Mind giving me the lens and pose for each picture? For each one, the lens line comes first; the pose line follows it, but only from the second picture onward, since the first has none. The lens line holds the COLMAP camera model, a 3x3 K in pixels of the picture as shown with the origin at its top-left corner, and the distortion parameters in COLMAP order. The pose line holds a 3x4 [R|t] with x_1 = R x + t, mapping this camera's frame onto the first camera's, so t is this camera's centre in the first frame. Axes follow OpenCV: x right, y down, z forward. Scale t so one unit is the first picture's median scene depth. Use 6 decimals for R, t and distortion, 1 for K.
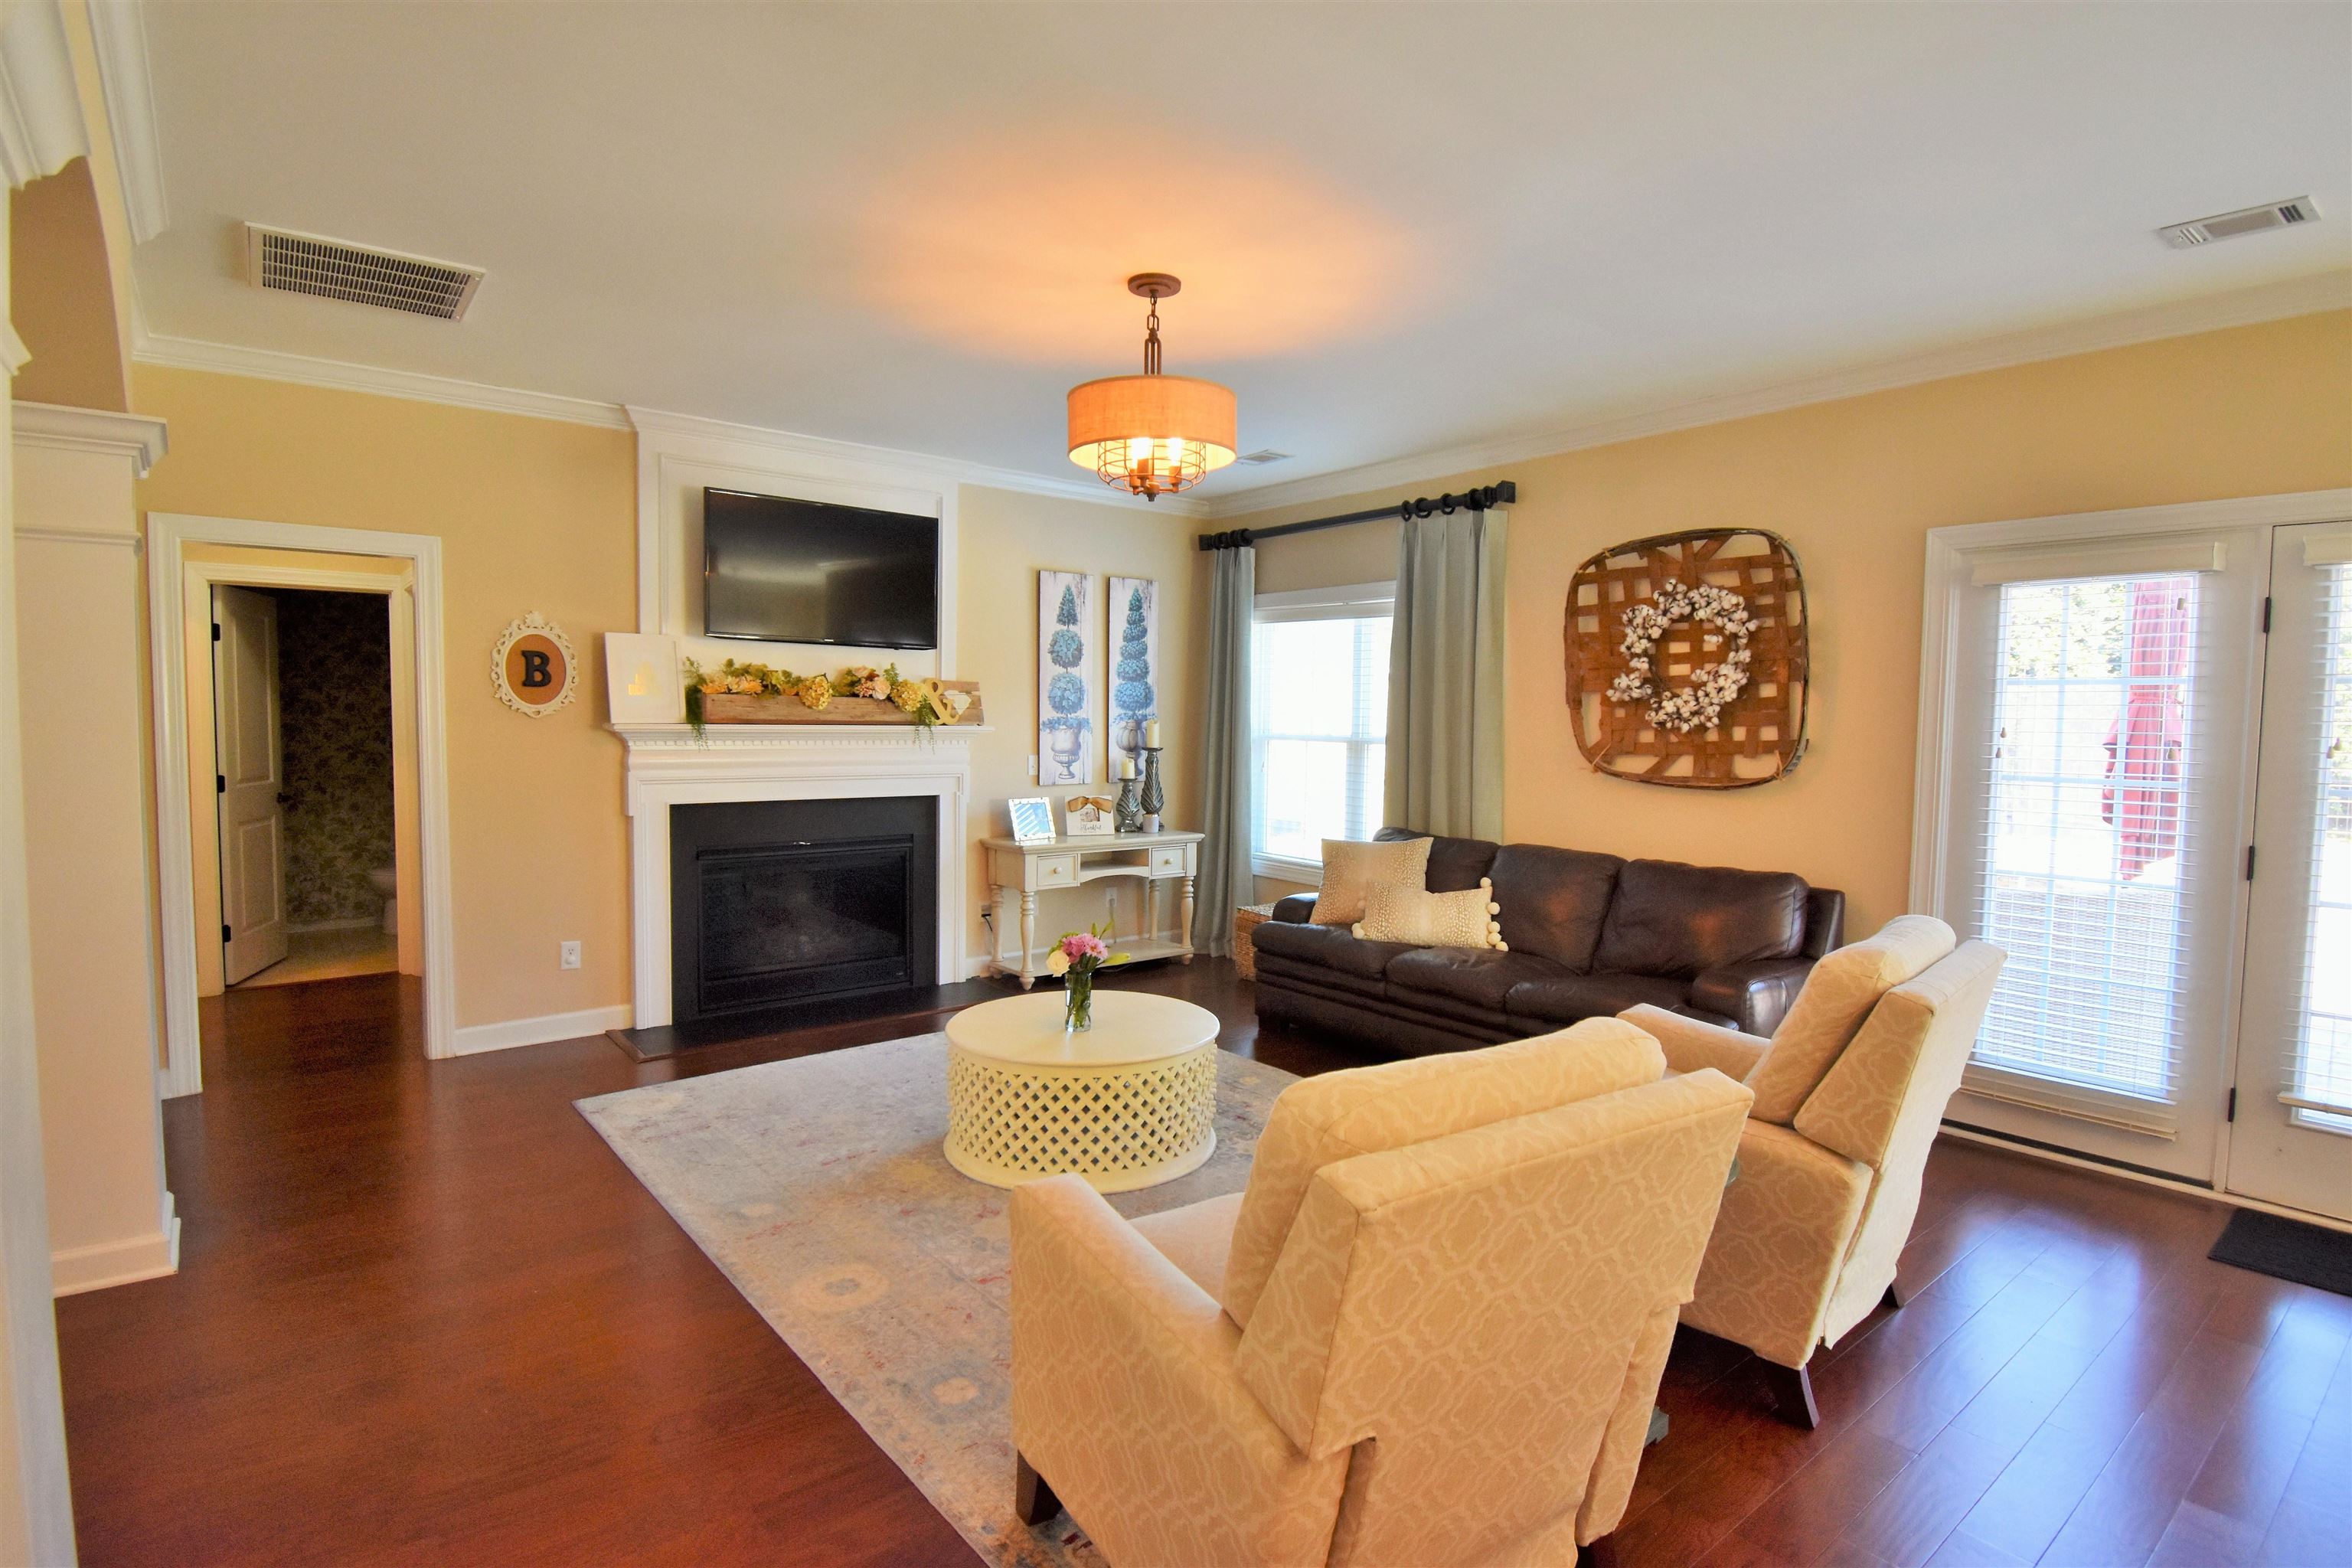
lens RADIAL K [[1186.6, 0, 1177.0], [0, 1186.6, 790.7], [0, 0, 1]] dist [-0.000148, -0.000419]
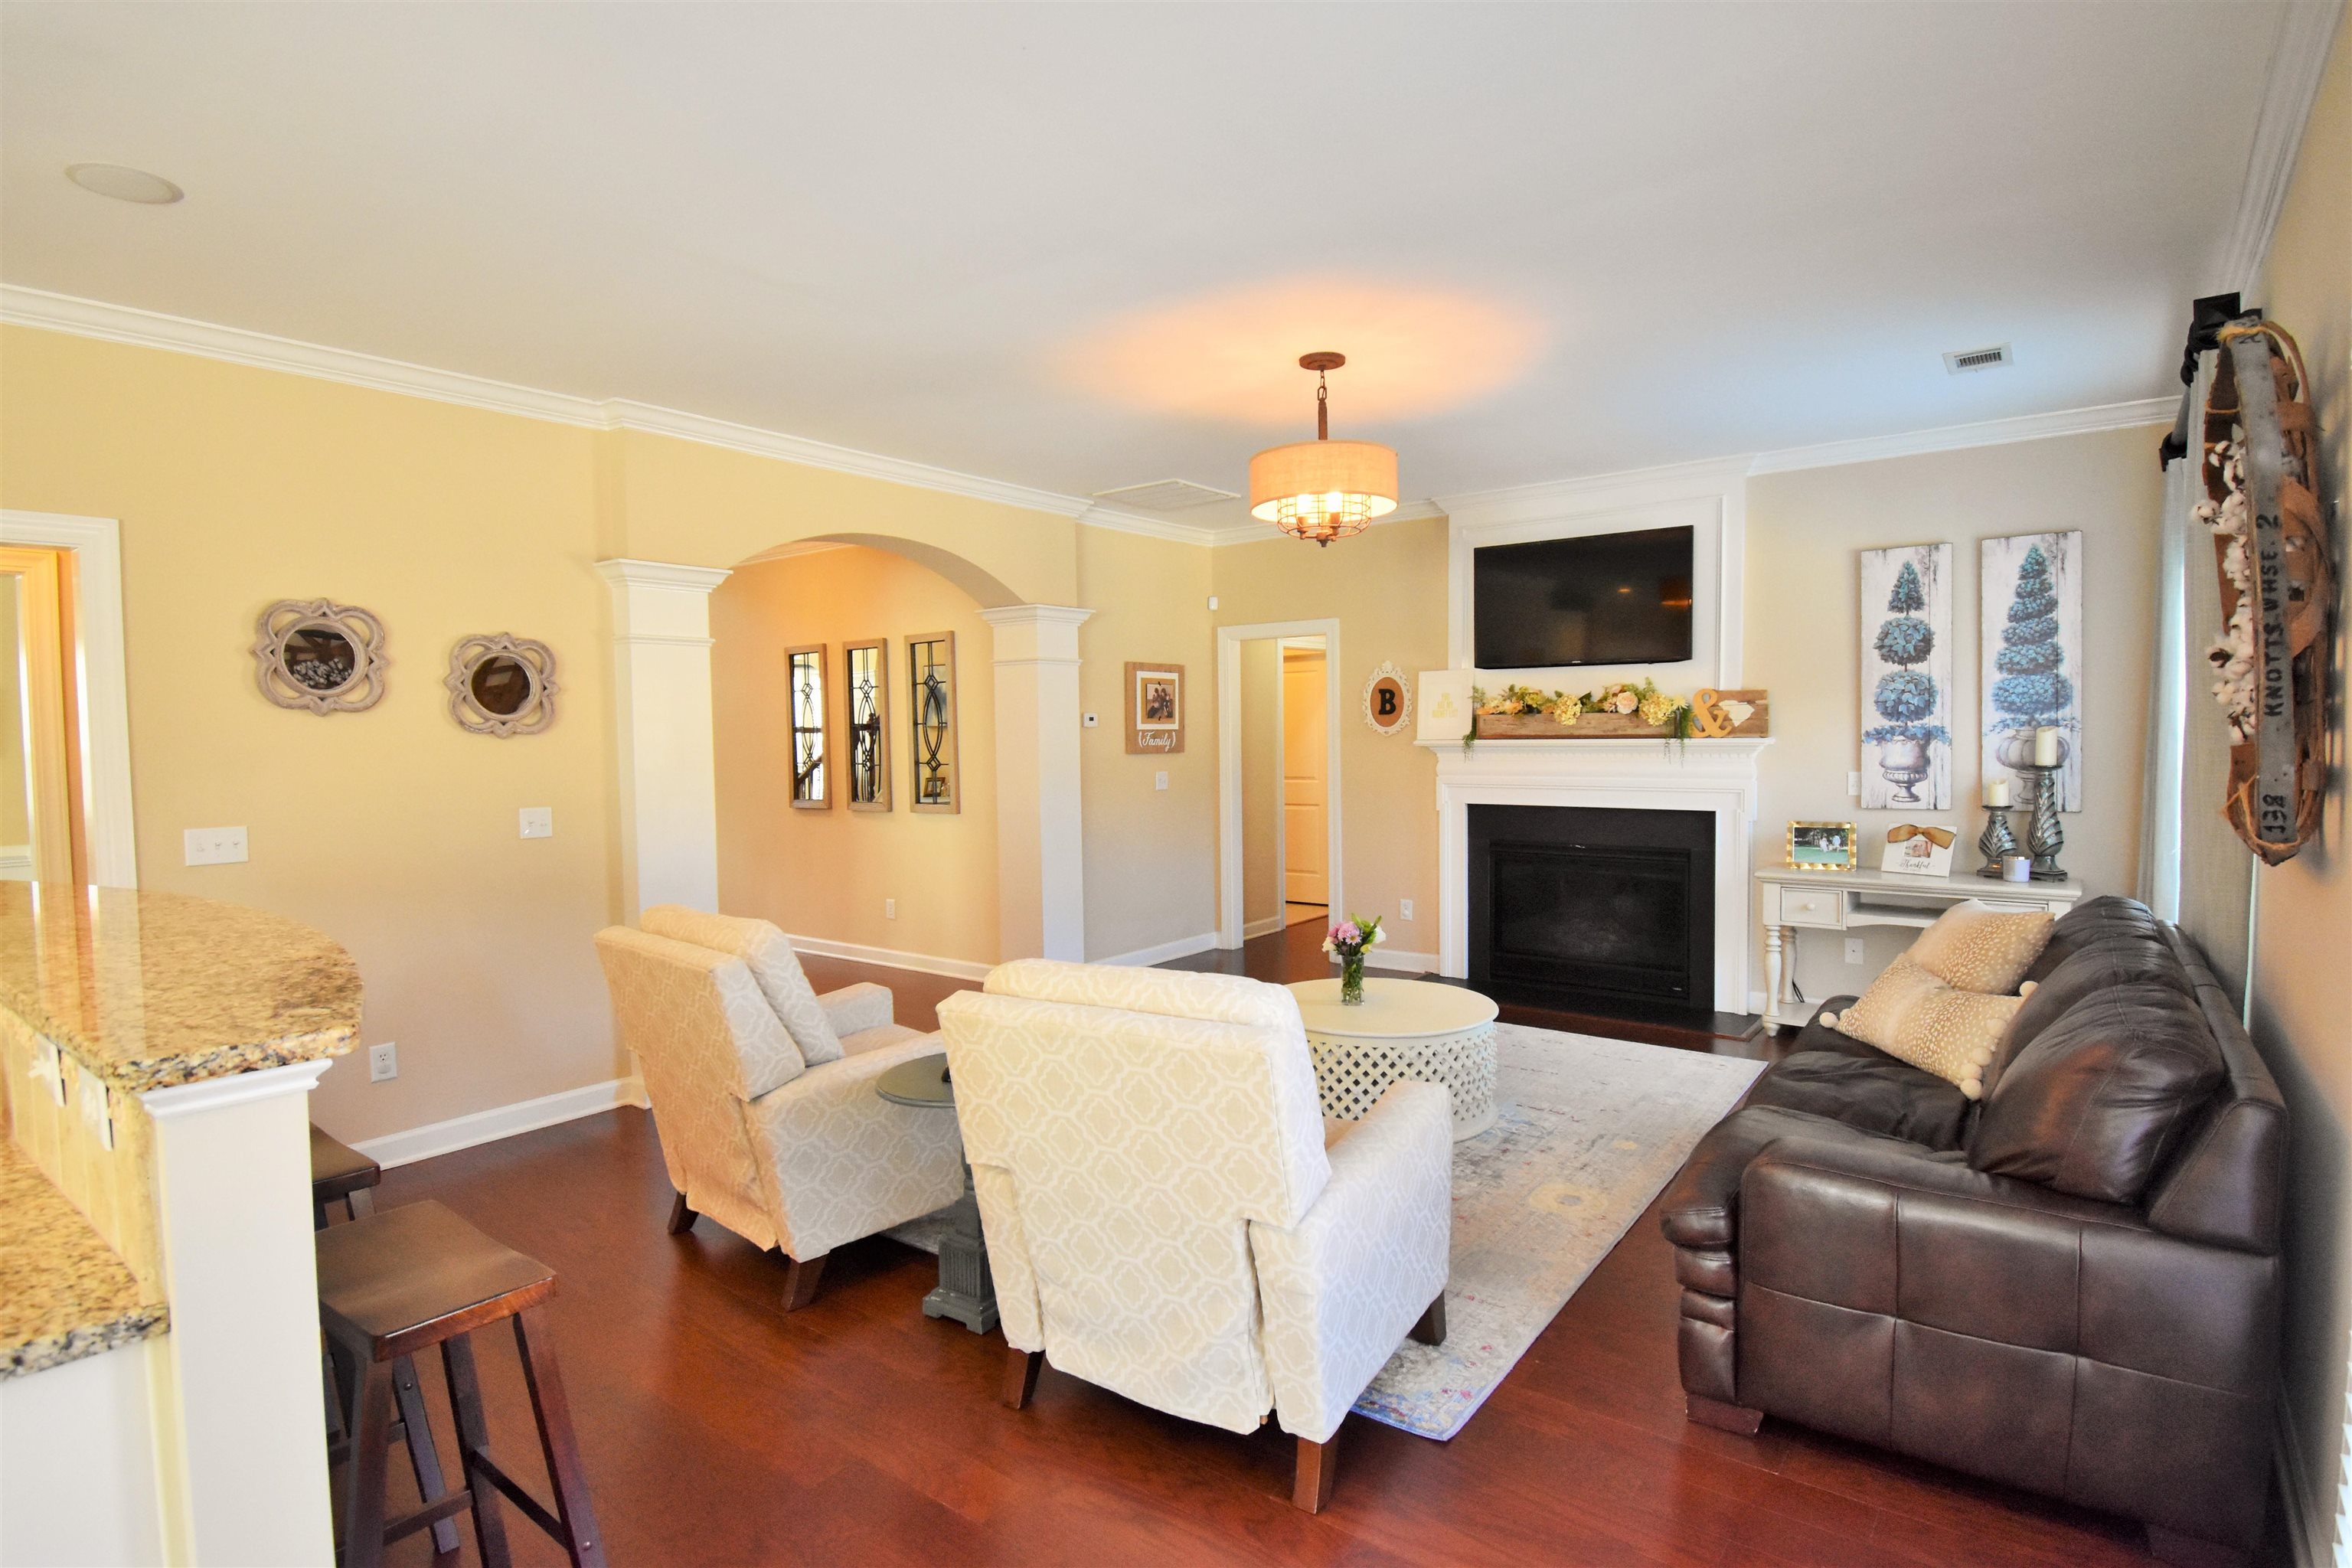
lens RADIAL K [[1186.6, 0, 1175.0], [0, 1186.6, 778.8], [0, 0, 1]] dist [-0.000148, -0.000419]
pose [[0.214242, 0.027448, -0.976395, 0.675503], [-0.040811, 0.998984, 0.019128, -0.024017], [0.975928, 0.035749, 0.215145, 0.392986]]
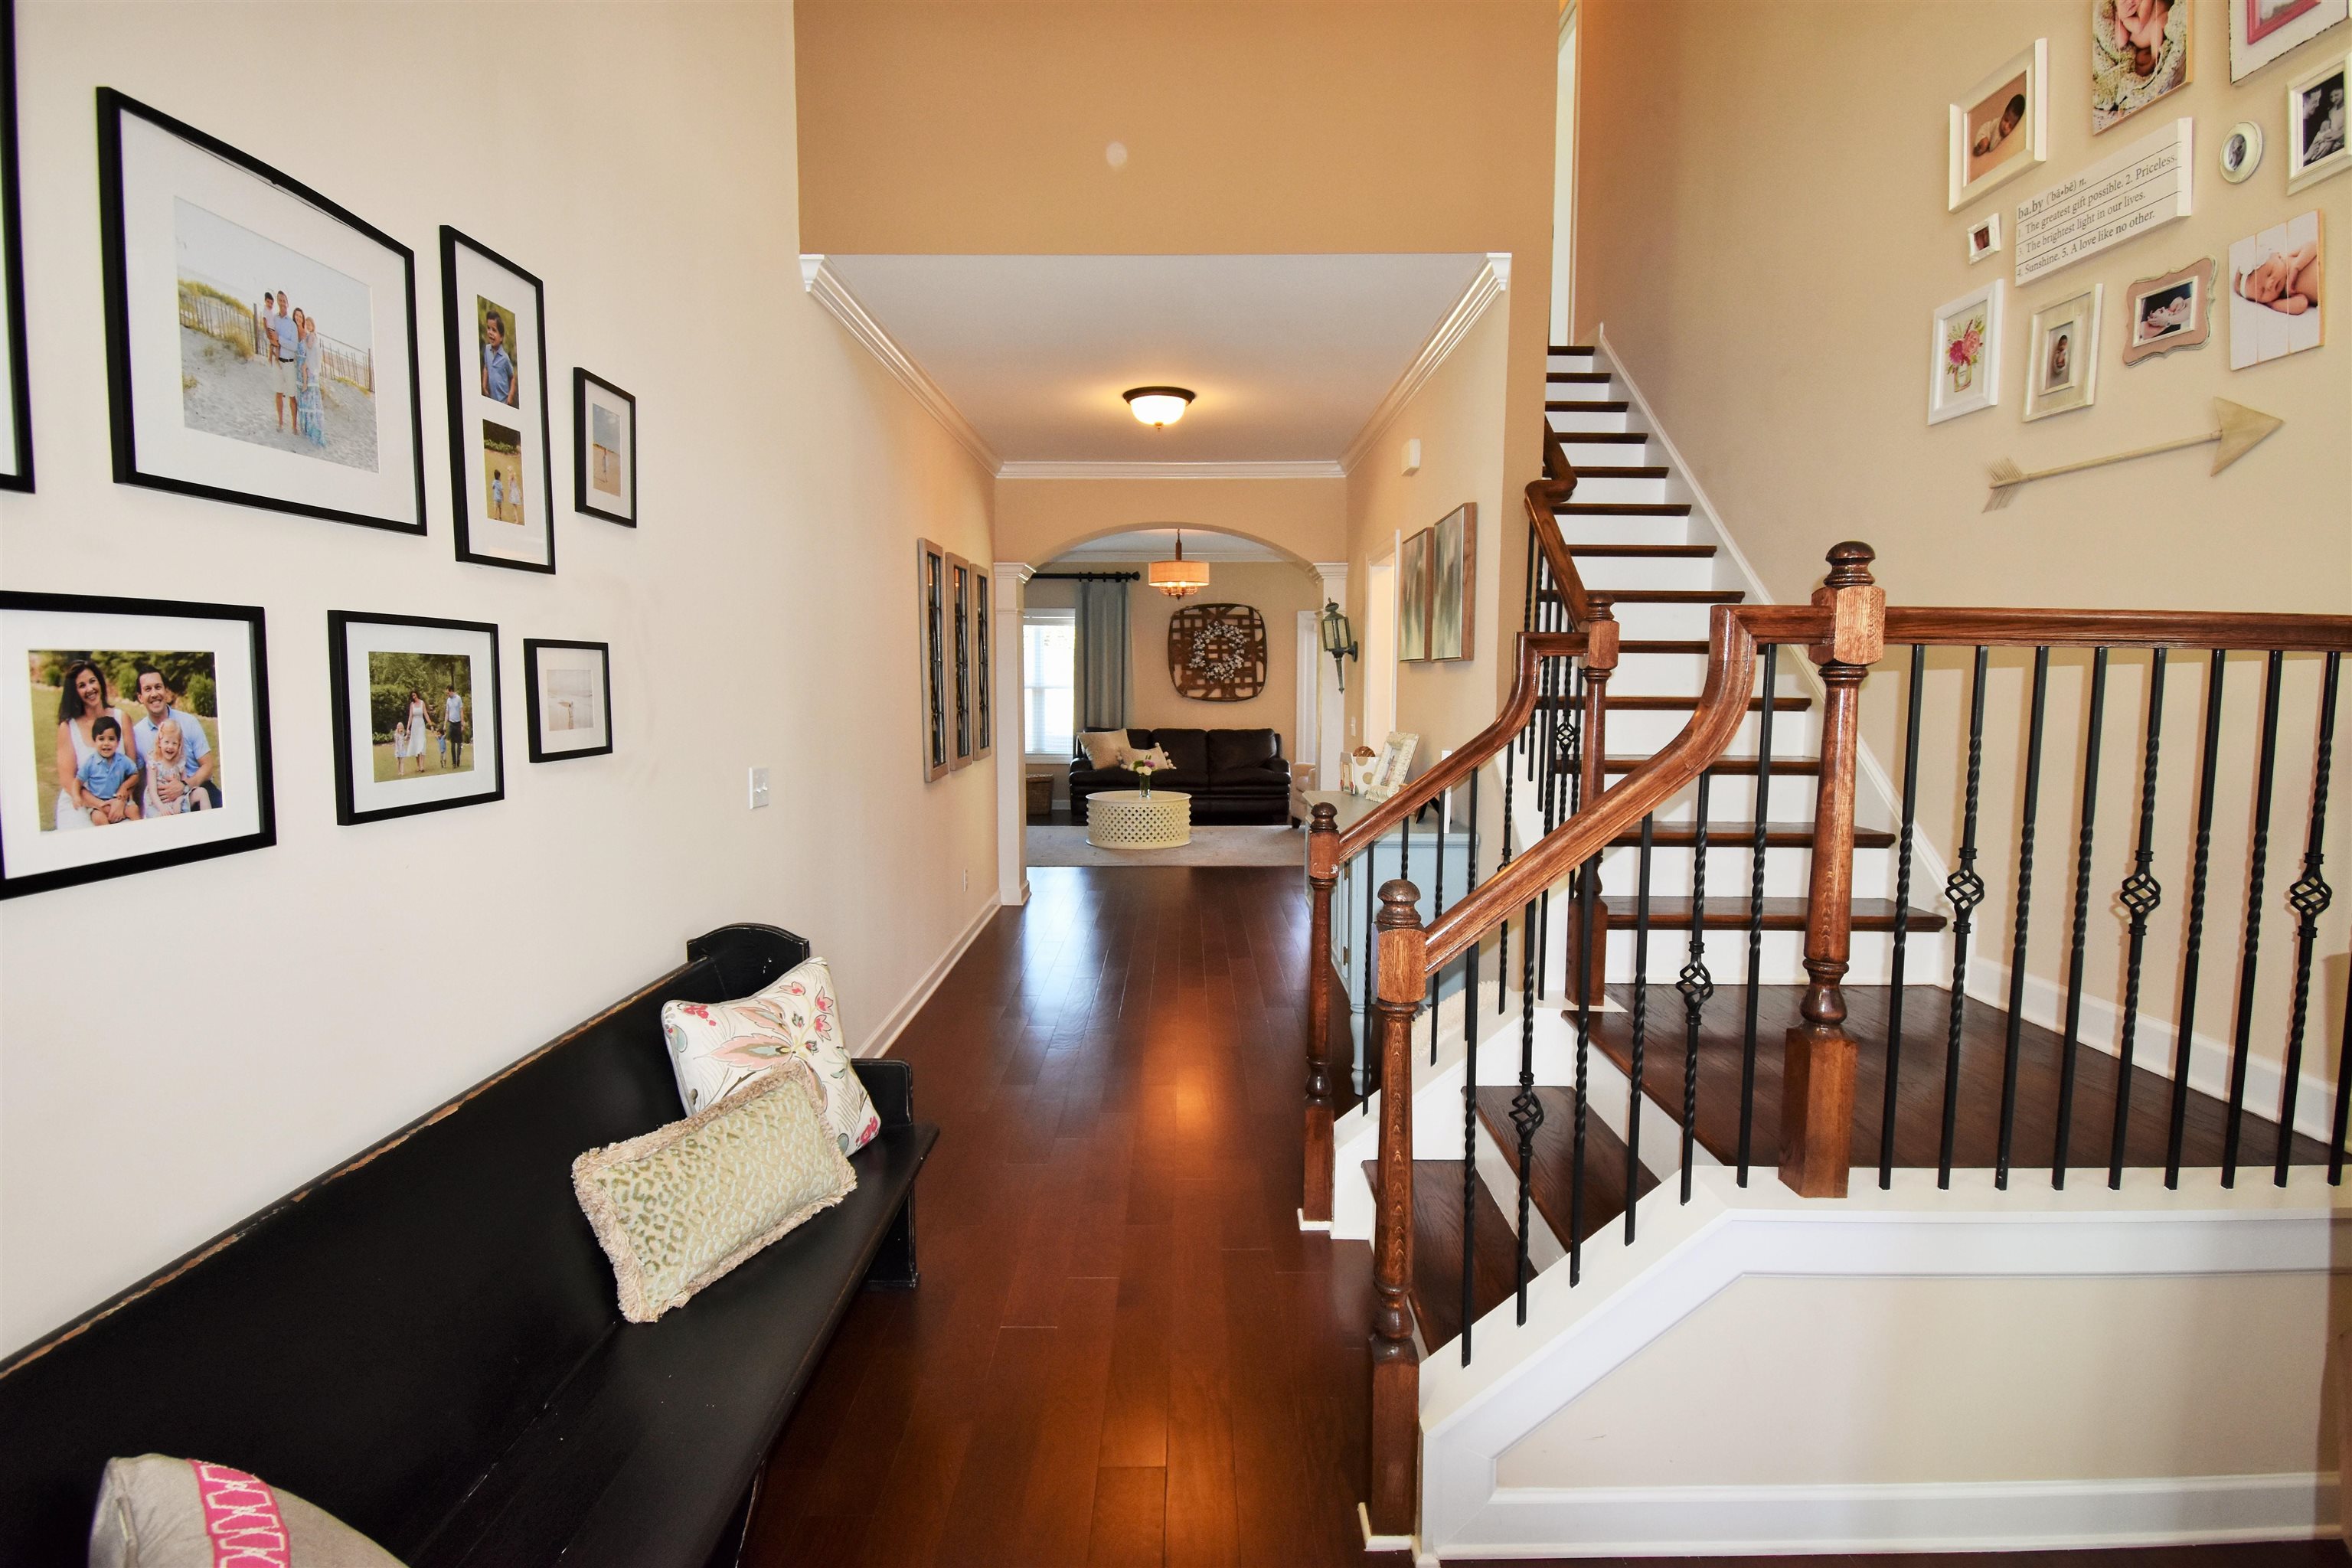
lens RADIAL K [[1186.6, 0, 1179.3], [0, 1186.6, 780.7], [0, 0, 1]] dist [-0.000148, -0.000419]
pose [[0.633566, -0.075478, 0.769998, -0.716660], [0.050966, 0.997140, 0.055807, 0.009184], [-0.772008, 0.003887, 0.635601, -0.254169]]
